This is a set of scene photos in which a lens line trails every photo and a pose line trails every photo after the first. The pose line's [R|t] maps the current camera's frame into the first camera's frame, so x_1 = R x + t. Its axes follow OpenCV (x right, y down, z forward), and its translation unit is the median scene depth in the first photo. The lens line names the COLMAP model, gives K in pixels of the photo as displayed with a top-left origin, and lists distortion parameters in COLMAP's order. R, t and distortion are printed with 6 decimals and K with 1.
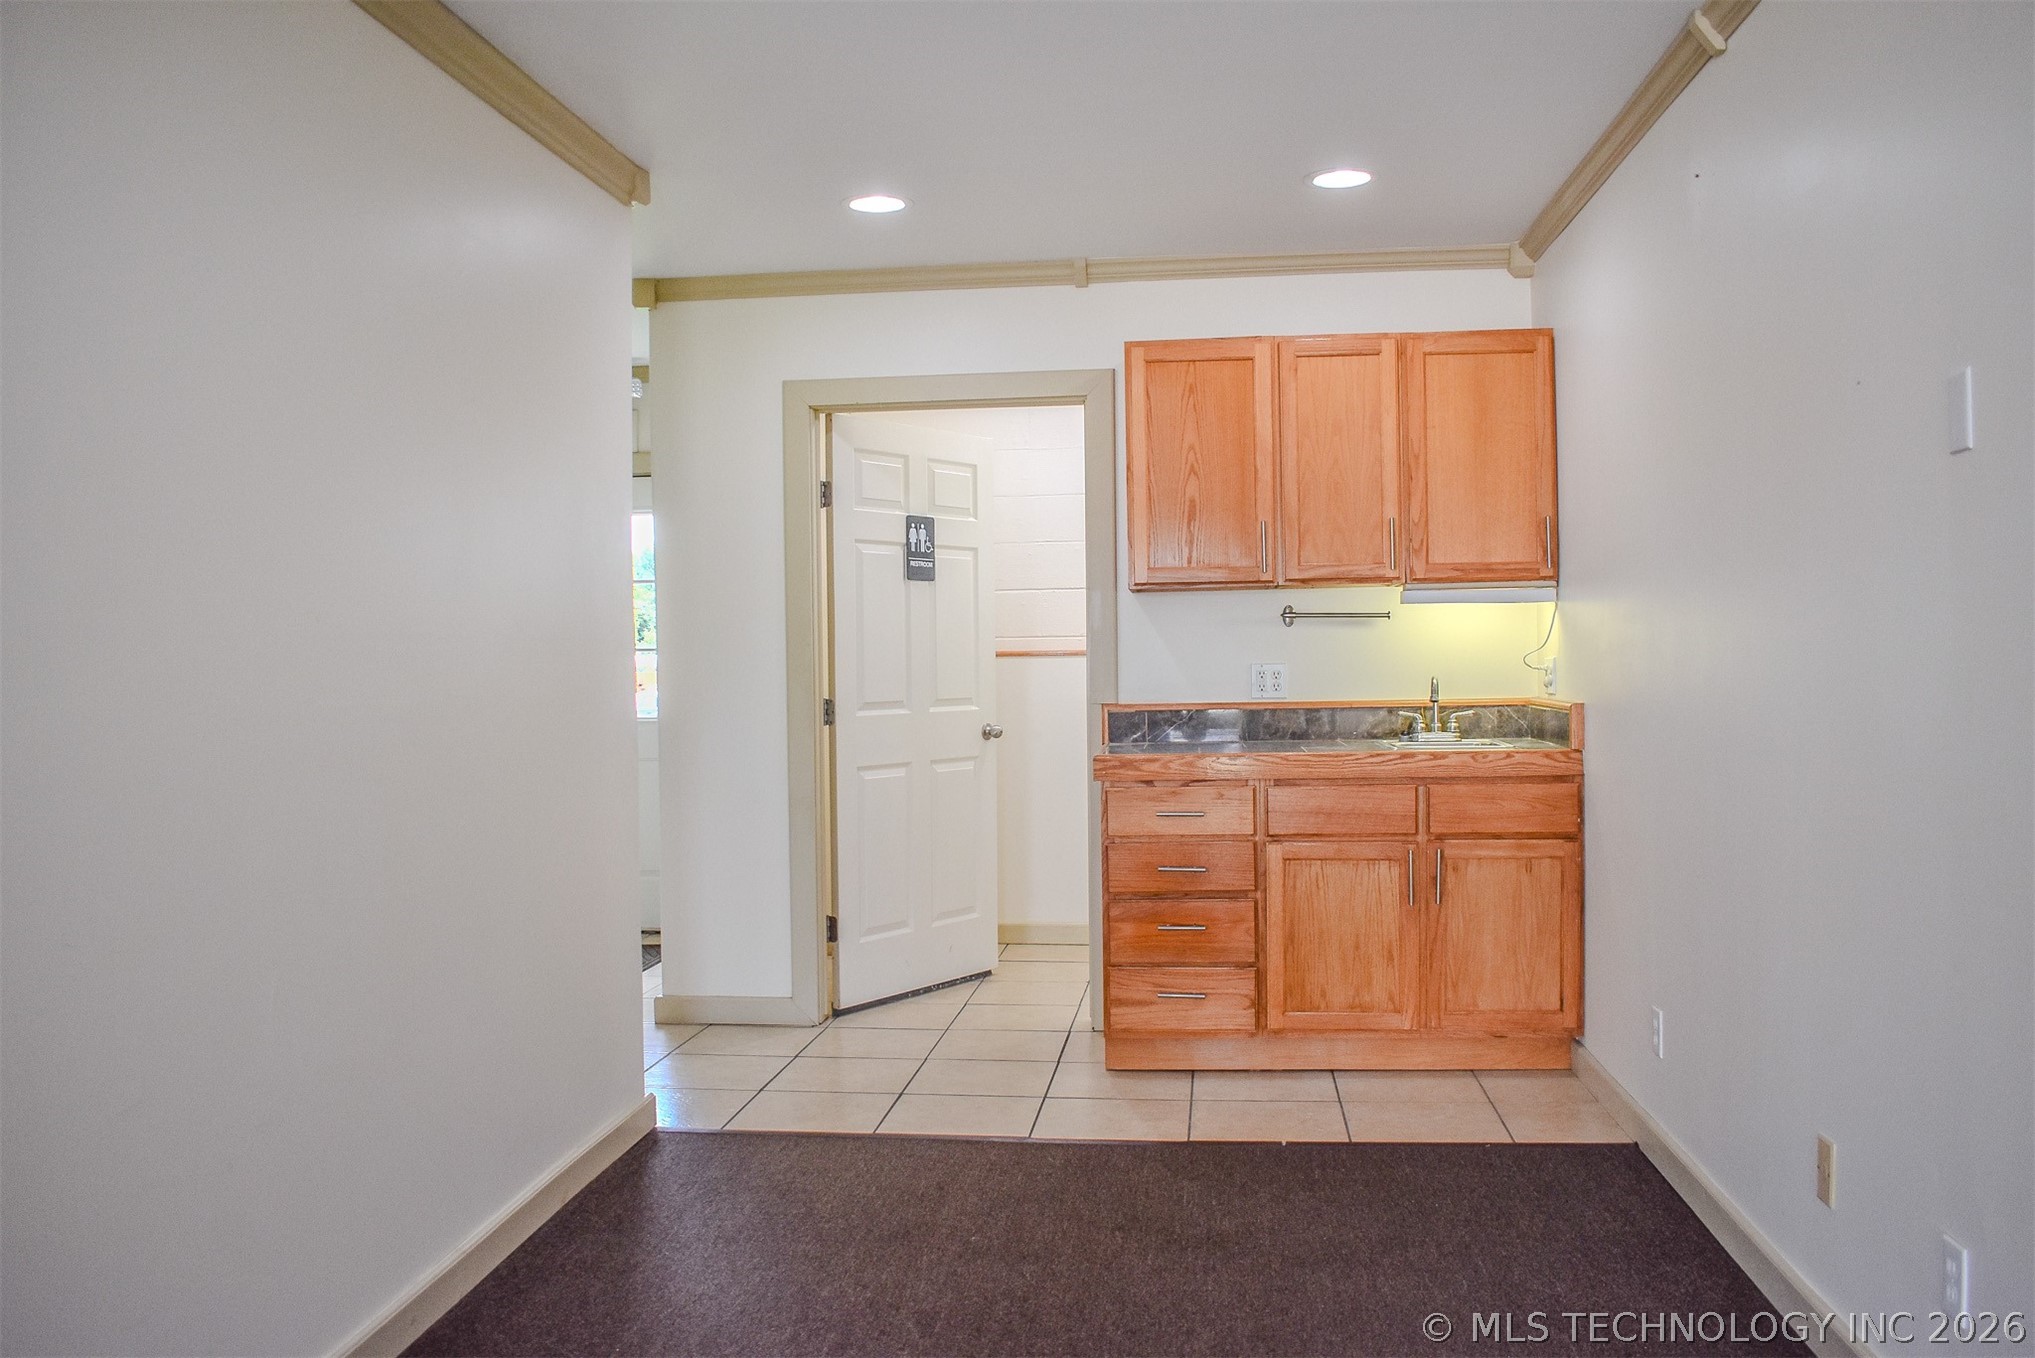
lens RADIAL K [[1598.3, 0, 1016.4], [0, 1598.3, 672.0], [0, 0, 1]] dist [-0.086264, -0.005948]
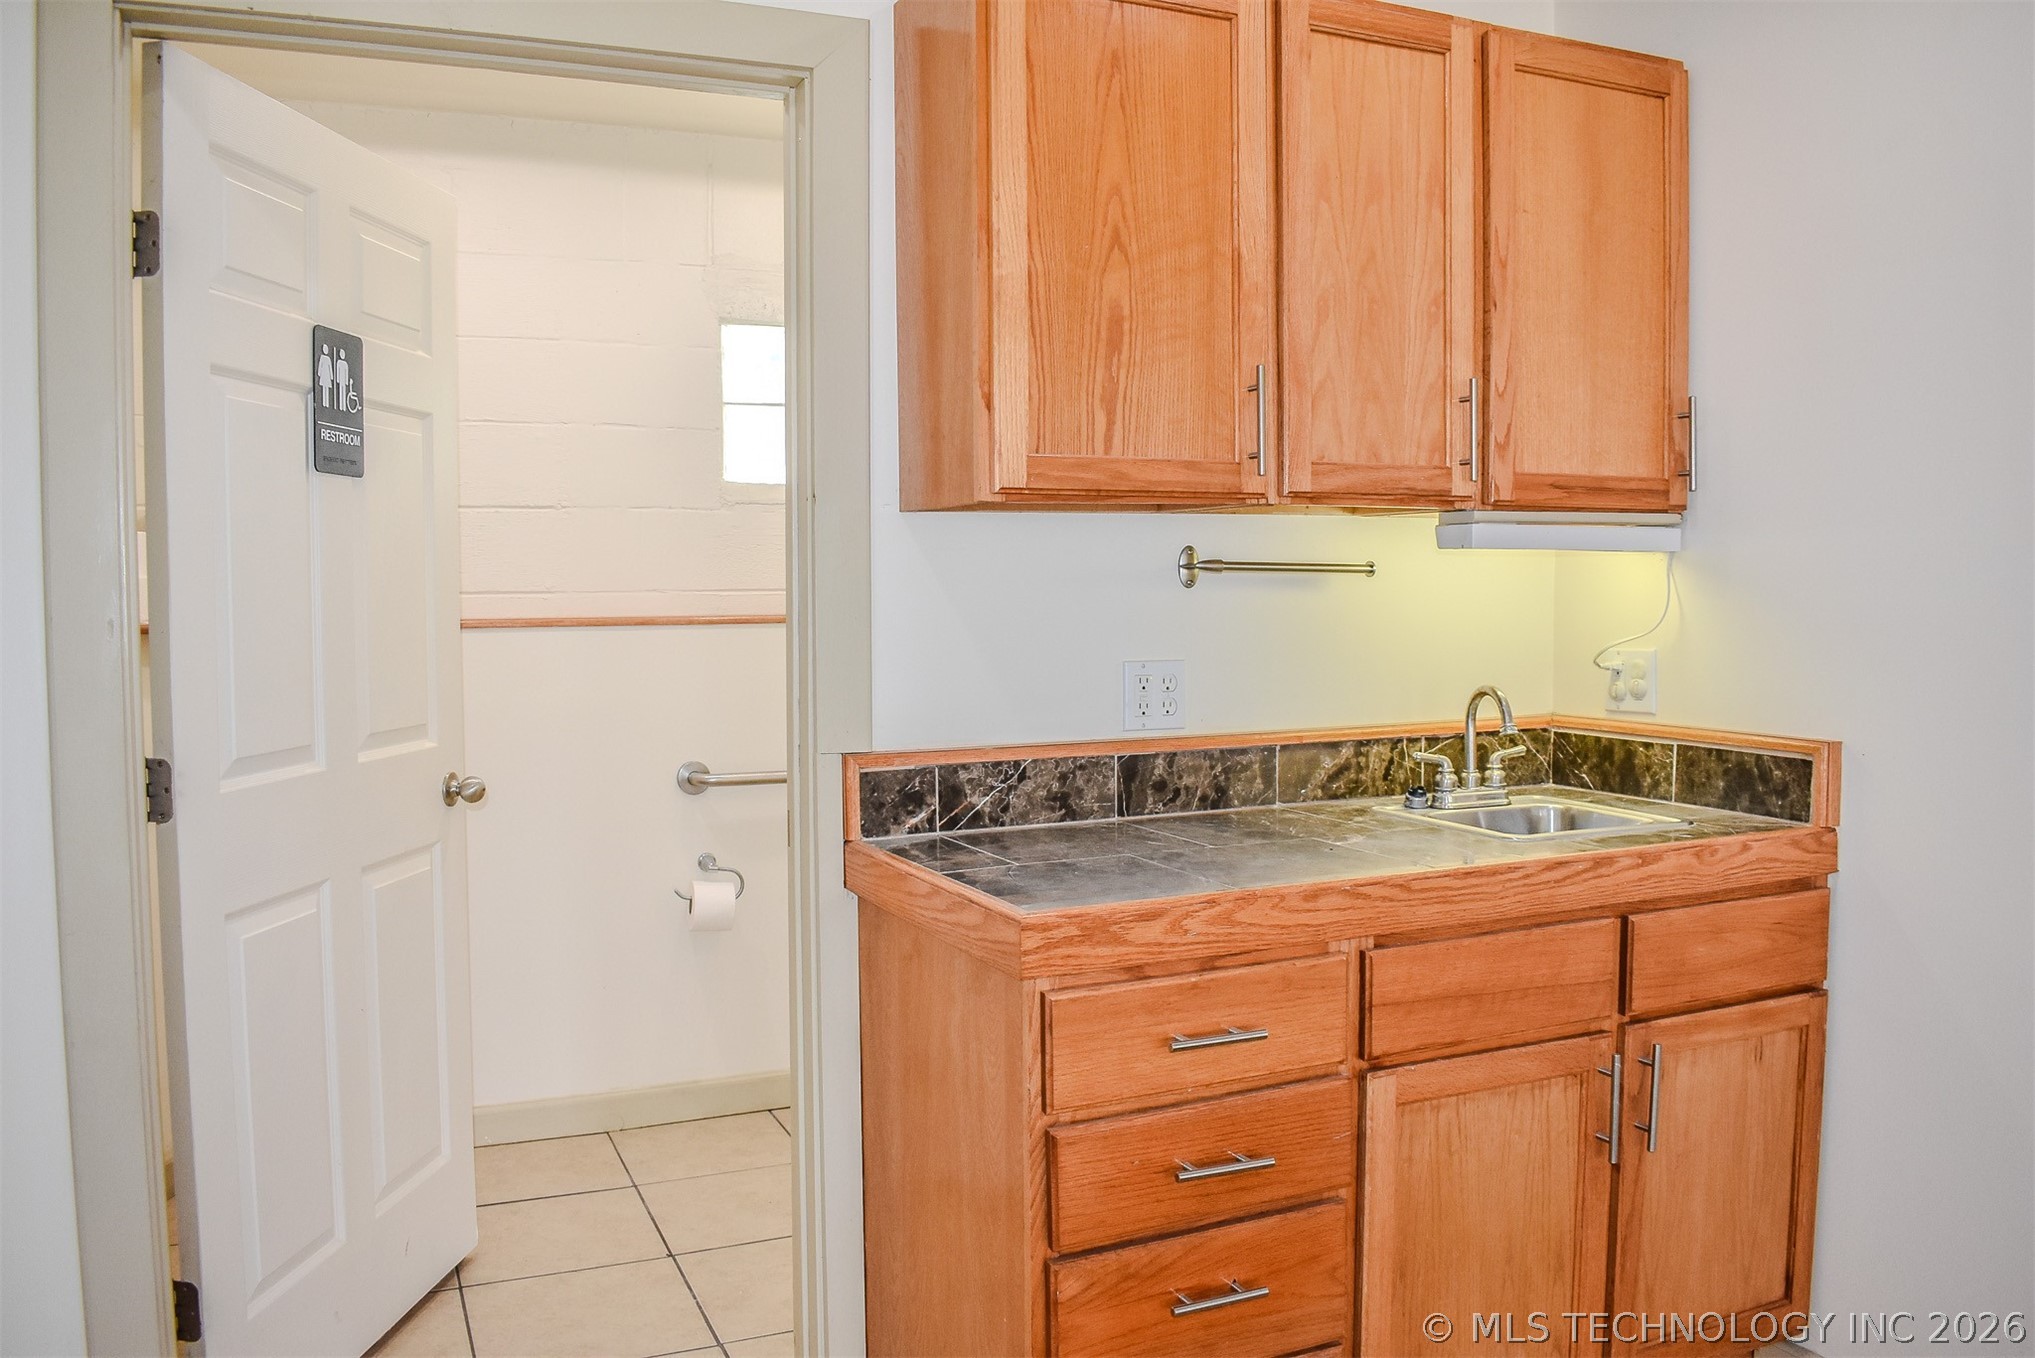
lens RADIAL K [[1598.3, 0, 1021.1], [0, 1598.3, 685.8], [0, 0, 1]] dist [-0.086264, -0.005948]
pose [[0.865175, -0.021389, 0.501014, -0.139807], [-0.001259, 0.998994, 0.044822, -0.021254], [-0.501469, -0.039410, 0.864277, 0.621710]]
